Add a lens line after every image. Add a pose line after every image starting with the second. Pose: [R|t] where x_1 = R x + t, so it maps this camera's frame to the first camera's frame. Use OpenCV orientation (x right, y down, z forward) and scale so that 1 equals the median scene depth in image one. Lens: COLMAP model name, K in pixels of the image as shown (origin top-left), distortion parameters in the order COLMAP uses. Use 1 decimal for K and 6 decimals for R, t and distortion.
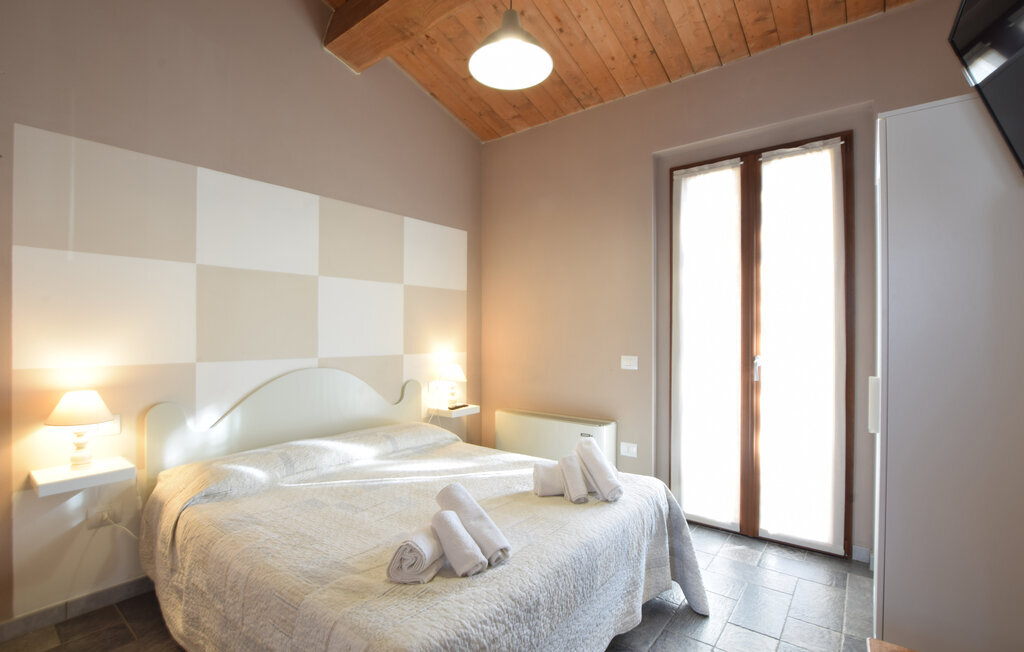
lens RADIAL K [[453.6, 0, 512.0], [0, 453.6, 326.0], [0, 0, 1]] dist [-0.029464, 0.000274]
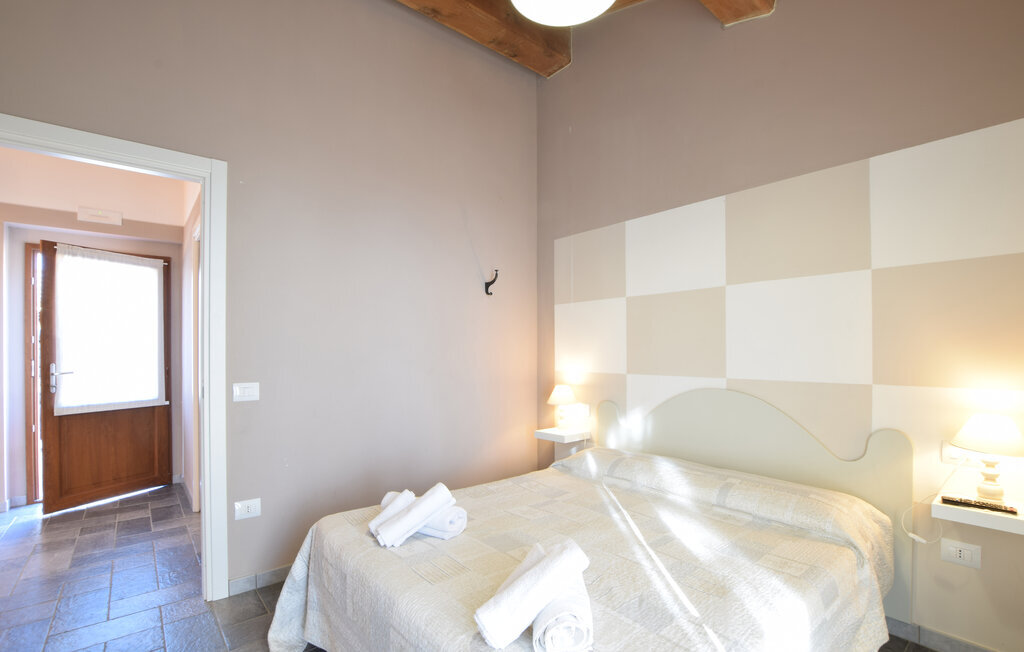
lens RADIAL K [[434.0, 0, 513.6], [0, 434.0, 355.2], [0, 0, 1]] dist [-0.033872, 0.000046]
pose [[-0.169139, -0.004817, -0.985580, 0.510314], [0.008640, 0.999942, -0.006370, 0.028963], [0.985554, -0.009593, -0.169088, 0.793161]]
